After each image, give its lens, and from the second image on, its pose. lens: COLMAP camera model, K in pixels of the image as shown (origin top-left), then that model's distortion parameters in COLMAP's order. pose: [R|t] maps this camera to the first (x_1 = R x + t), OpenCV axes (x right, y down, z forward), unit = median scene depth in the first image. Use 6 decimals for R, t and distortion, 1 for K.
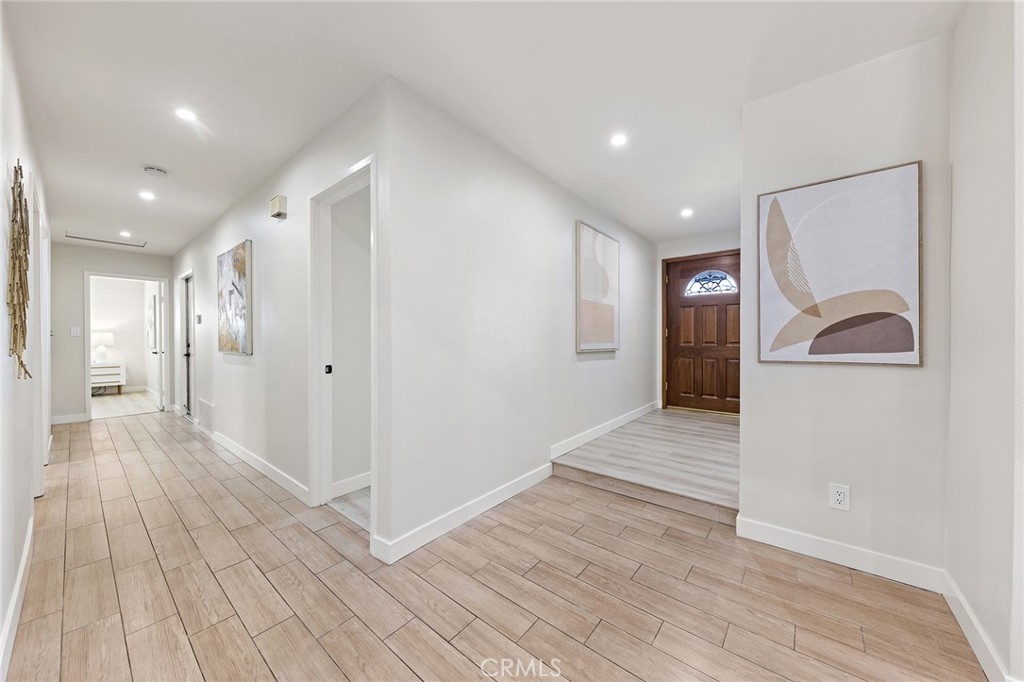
lens RADIAL K [[354.8, 0, 502.8], [0, 354.8, 339.4], [0, 0, 1]] dist [0.006362, -0.000428]
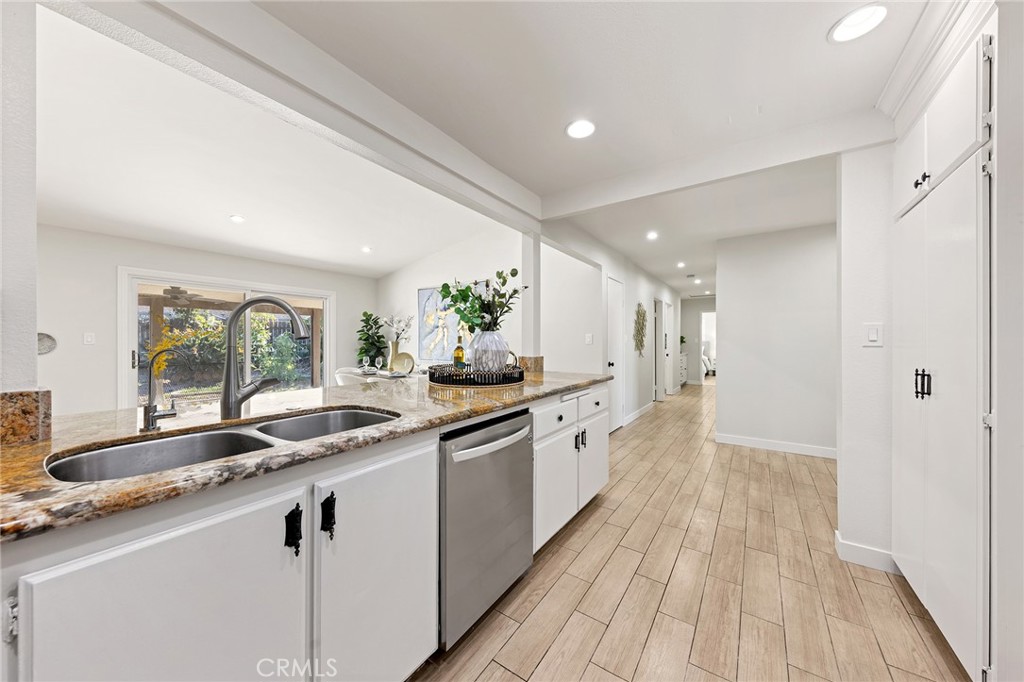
lens RADIAL K [[354.8, 0, 513.1], [0, 354.8, 340.6], [0, 0, 1]] dist [0.006362, -0.000428]
pose [[0.082707, 0.001279, -0.996573, 1.619282], [0.001580, 0.999998, 0.001415, -0.046797], [0.996573, -0.001691, 0.082705, -0.460257]]
